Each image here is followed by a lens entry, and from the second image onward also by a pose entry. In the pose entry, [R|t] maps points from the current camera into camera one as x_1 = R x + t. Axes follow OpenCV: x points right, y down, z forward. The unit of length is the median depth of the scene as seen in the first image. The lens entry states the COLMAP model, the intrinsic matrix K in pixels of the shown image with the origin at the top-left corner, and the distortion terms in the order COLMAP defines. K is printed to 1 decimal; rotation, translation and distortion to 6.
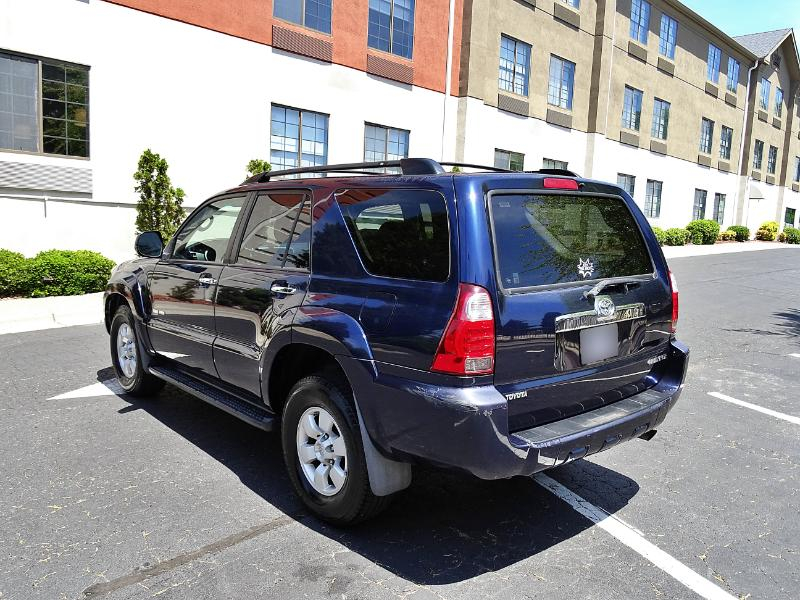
lens RADIAL K [[696.9, 0, 432.6], [0, 696.9, 301.7], [0, 0, 1]] dist [0.007862, 0.002548]
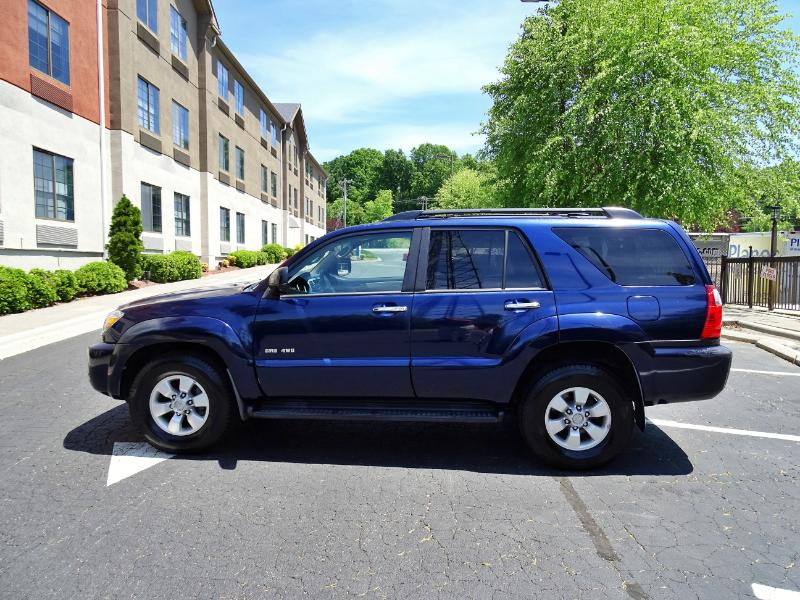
lens RADIAL K [[568.1, 0, 445.0], [0, 568.1, 298.6], [0, 0, 1]] dist [0.000439, 0.002262]
pose [[0.697198, -0.090722, 0.711115, -0.190435], [0.105373, 0.994155, 0.023521, -0.012472], [-0.709092, 0.058534, 0.702682, 0.067060]]
